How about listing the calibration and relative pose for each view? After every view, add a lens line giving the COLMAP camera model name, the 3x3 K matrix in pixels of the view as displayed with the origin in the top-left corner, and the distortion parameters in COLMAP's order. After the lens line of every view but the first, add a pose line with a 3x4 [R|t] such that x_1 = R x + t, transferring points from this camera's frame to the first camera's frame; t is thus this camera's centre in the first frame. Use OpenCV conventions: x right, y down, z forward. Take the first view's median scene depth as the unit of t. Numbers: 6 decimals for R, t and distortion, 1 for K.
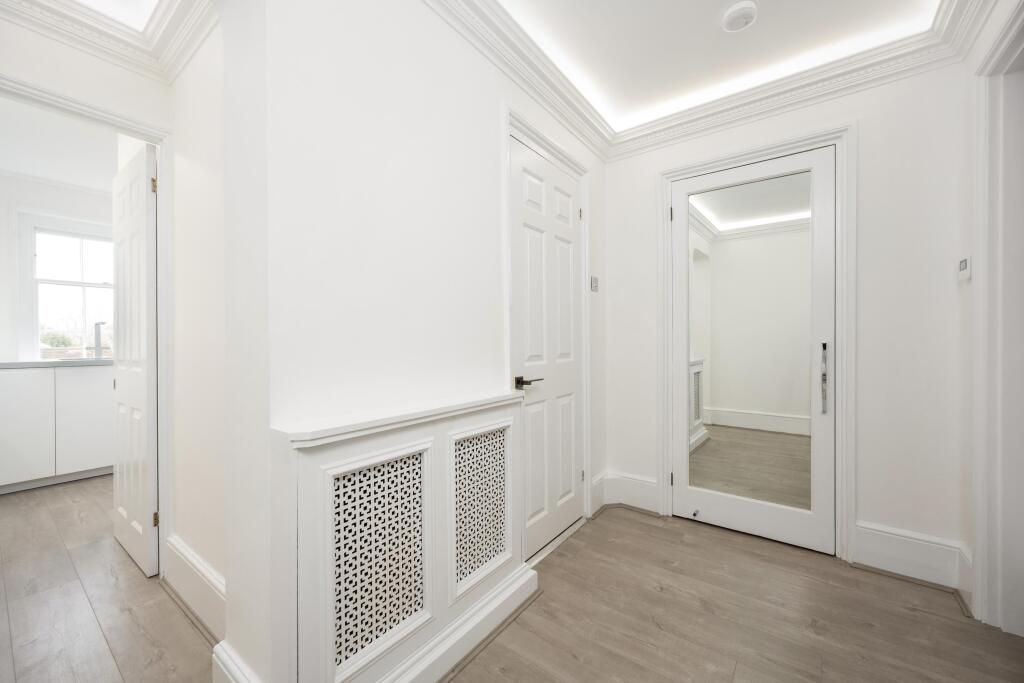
lens RADIAL K [[402.6, 0, 510.9], [0, 402.6, 340.4], [0, 0, 1]] dist [0.001628, 0.000016]
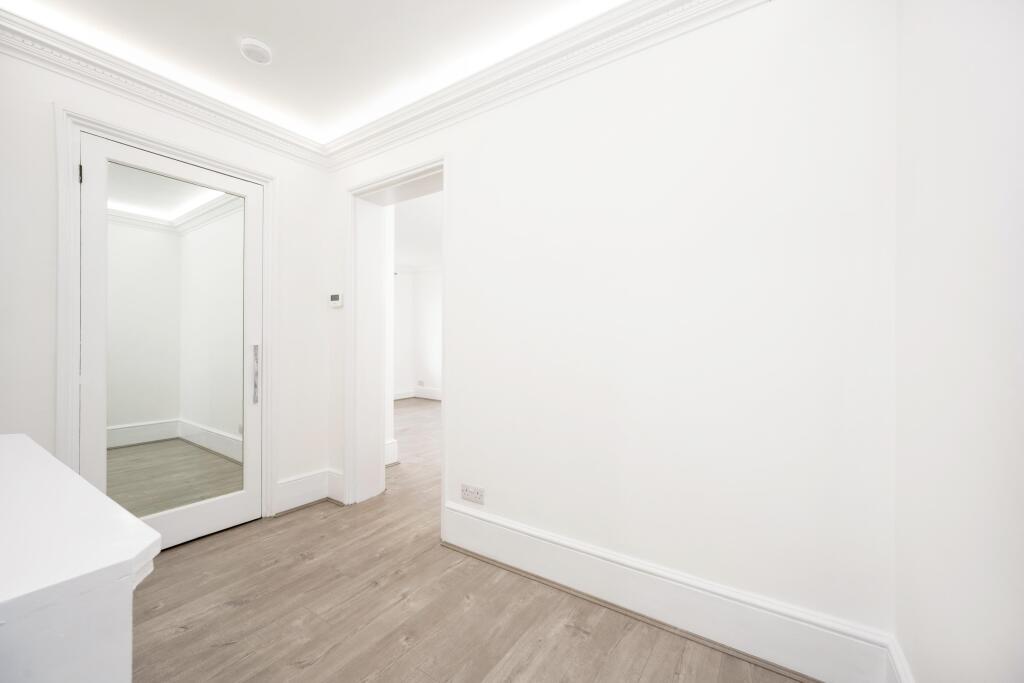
lens RADIAL K [[402.6, 0, 510.2], [0, 402.6, 341.1], [0, 0, 1]] dist [0.001628, 0.000016]
pose [[-0.047145, 0.010111, 0.998837, -0.535742], [0.005385, 0.999937, -0.009868, 0.012208], [-0.998874, 0.004914, -0.047197, 0.337403]]
